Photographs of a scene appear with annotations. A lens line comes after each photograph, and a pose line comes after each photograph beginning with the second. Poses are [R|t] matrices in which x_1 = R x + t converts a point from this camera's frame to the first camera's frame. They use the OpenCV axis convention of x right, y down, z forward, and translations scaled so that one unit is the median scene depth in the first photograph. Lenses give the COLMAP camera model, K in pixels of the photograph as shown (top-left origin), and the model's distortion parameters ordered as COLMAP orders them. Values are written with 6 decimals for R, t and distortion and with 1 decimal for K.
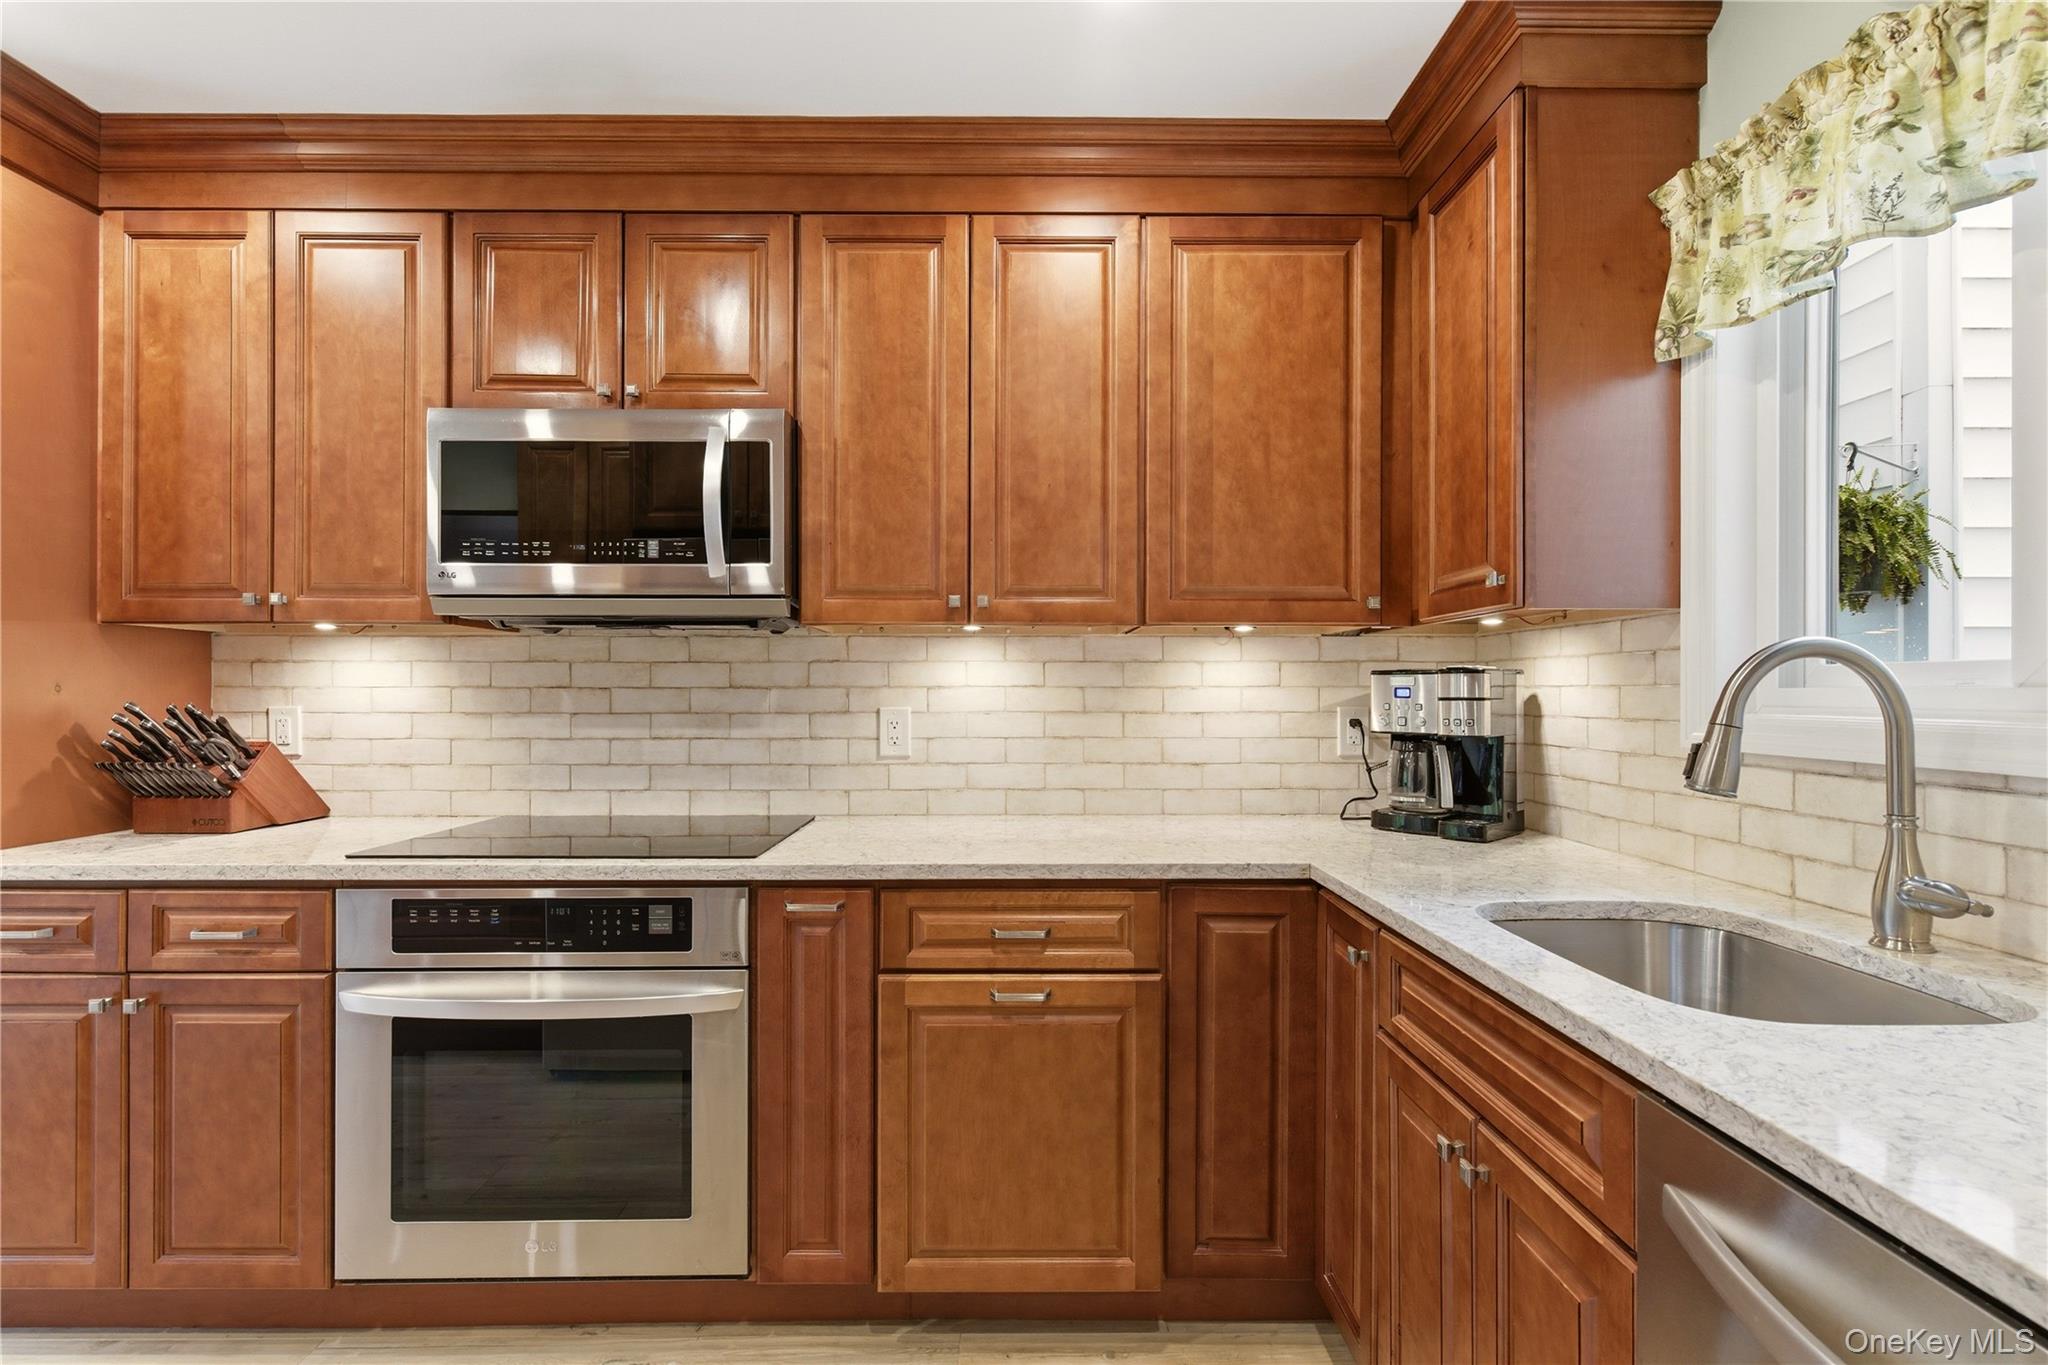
lens RADIAL K [[931.7, 0, 1019.0], [0, 931.7, 691.7], [0, 0, 1]] dist [0.013439, -0.009978]
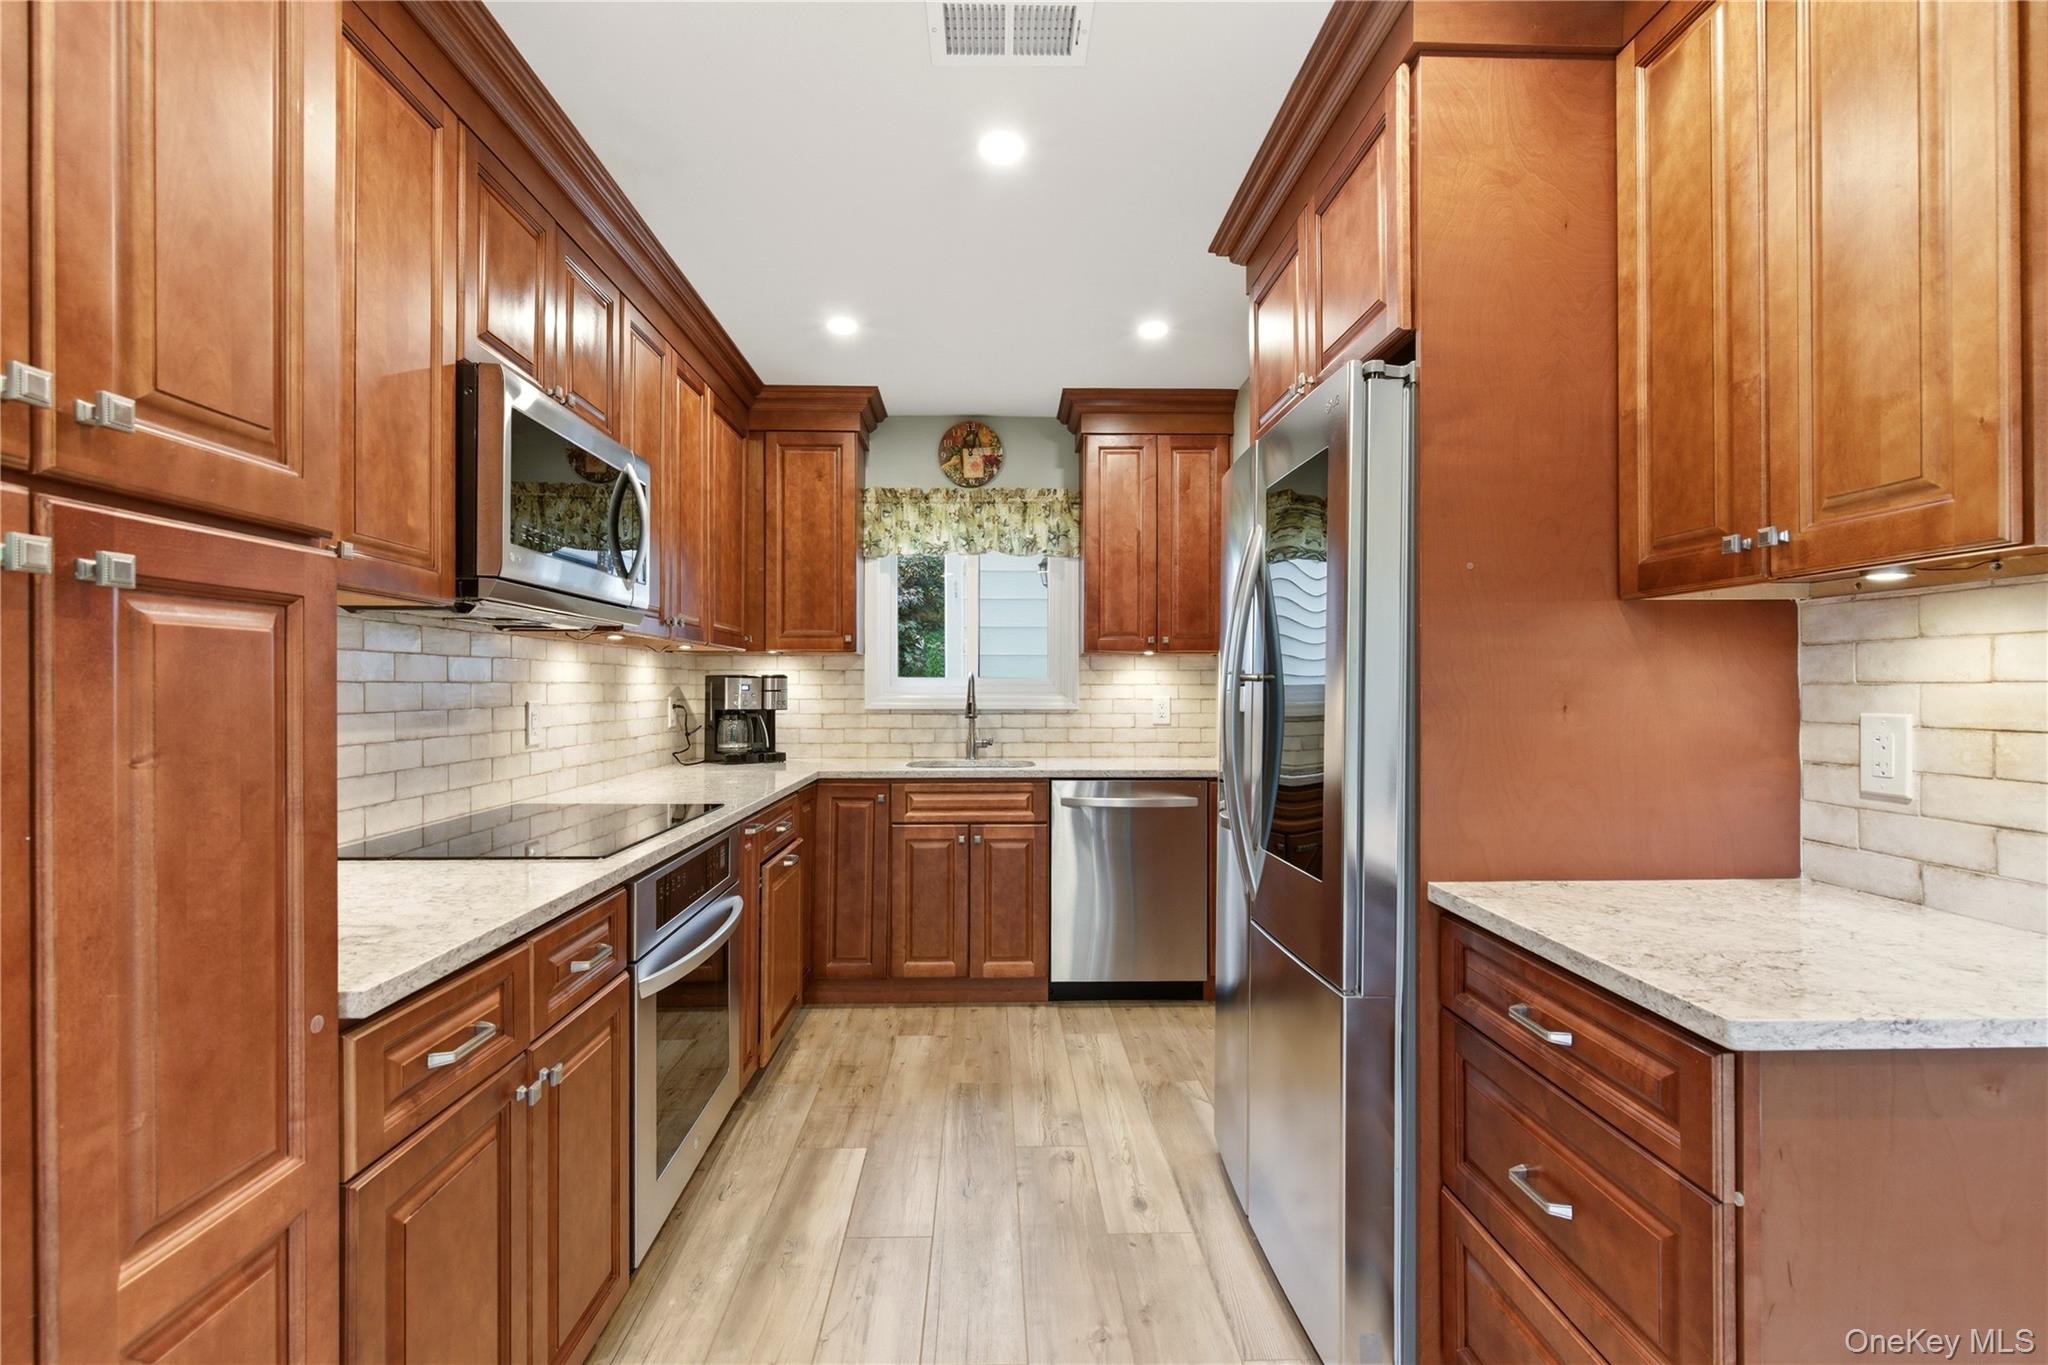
lens RADIAL K [[931.7, 0, 1019.0], [0, 931.7, 691.7], [0, 0, 1]] dist [0.013439, -0.009978]
pose [[-0.022048, 0.000104, 0.999757, -1.272859], [-0.004826, 0.999988, -0.000210, 0.002304], [-0.999745, -0.004829, -0.022048, 0.442792]]
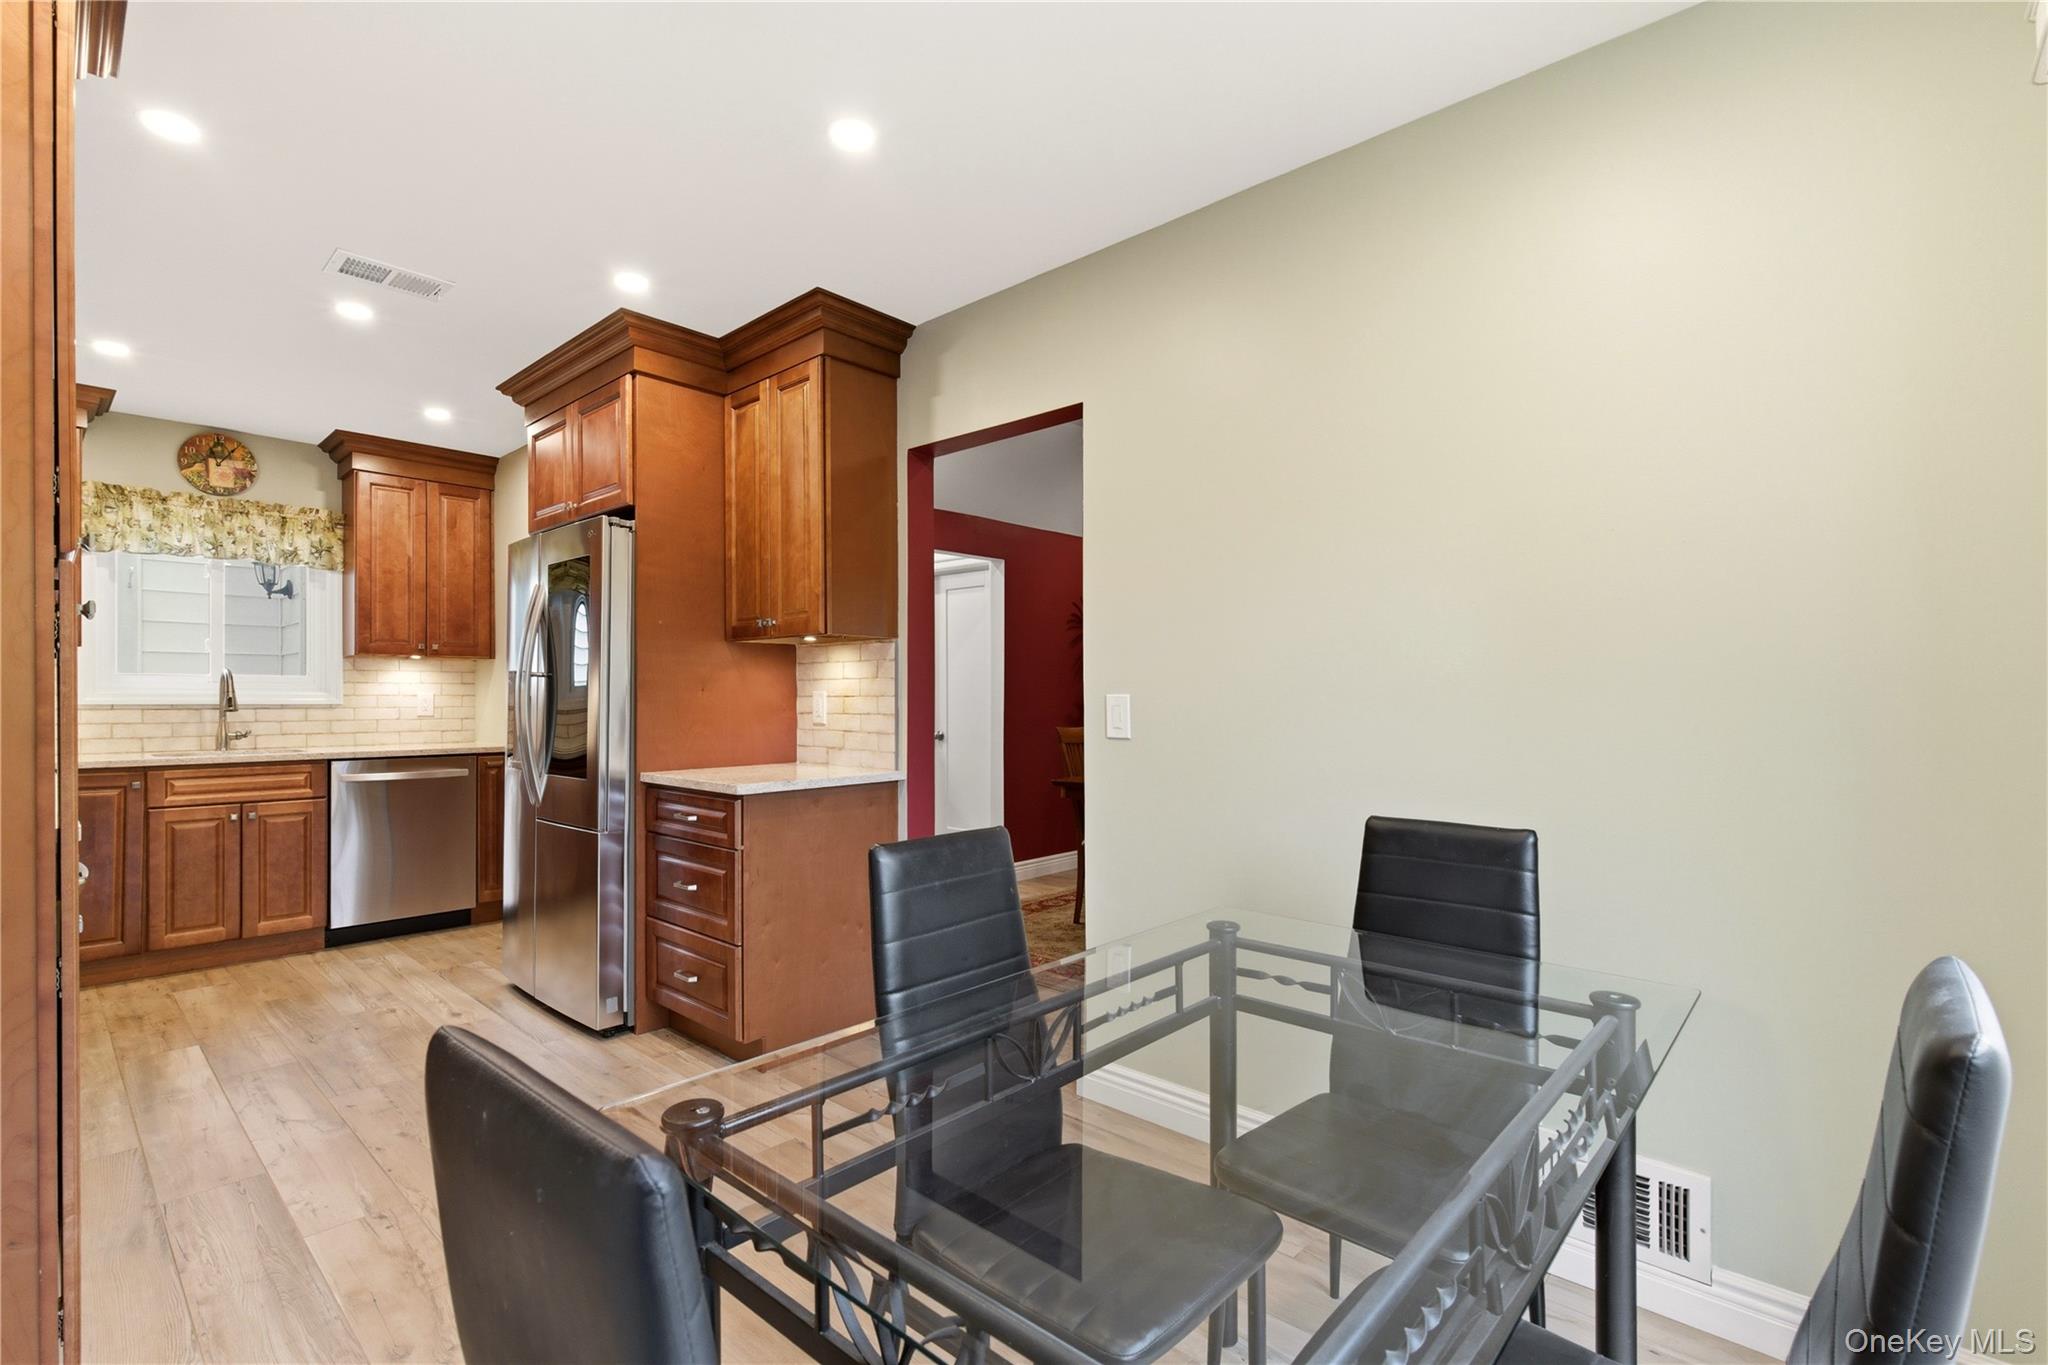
lens RADIAL K [[931.7, 0, 1019.0], [0, 931.7, 691.7], [0, 0, 1]] dist [0.013439, -0.009978]
pose [[-0.726961, 0.008744, 0.686623, -1.969481], [-0.000857, 0.999907, -0.013641, 0.034454], [-0.686678, -0.010505, -0.726886, 0.757078]]
